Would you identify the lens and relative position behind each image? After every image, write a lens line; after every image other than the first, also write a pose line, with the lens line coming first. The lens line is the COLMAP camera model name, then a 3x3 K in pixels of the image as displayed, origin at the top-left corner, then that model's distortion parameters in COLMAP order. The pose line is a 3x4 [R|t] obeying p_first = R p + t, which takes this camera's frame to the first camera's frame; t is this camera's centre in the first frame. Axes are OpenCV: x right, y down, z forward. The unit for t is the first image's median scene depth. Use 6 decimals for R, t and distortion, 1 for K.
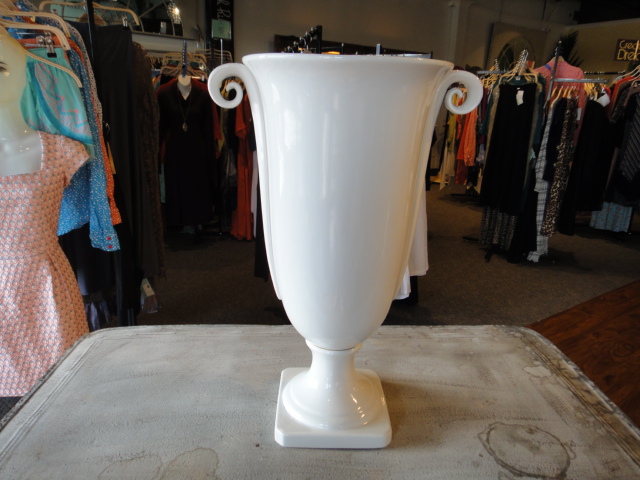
lens RADIAL K [[452.6, 0, 322.4], [0, 452.6, 236.1], [0, 0, 1]] dist [0.008181, -0.004276]
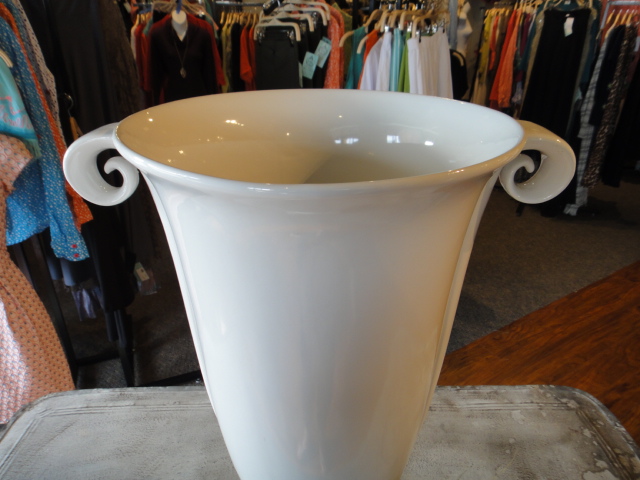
lens RADIAL K [[452.6, 0, 323.5], [0, 452.6, 235.2], [0, 0, 1]] dist [0.008181, -0.004276]
pose [[0.998810, -0.008039, -0.048107, 0.048781], [0.015387, 0.987890, 0.154389, -0.194846], [0.046283, -0.154945, 0.986838, 0.266611]]
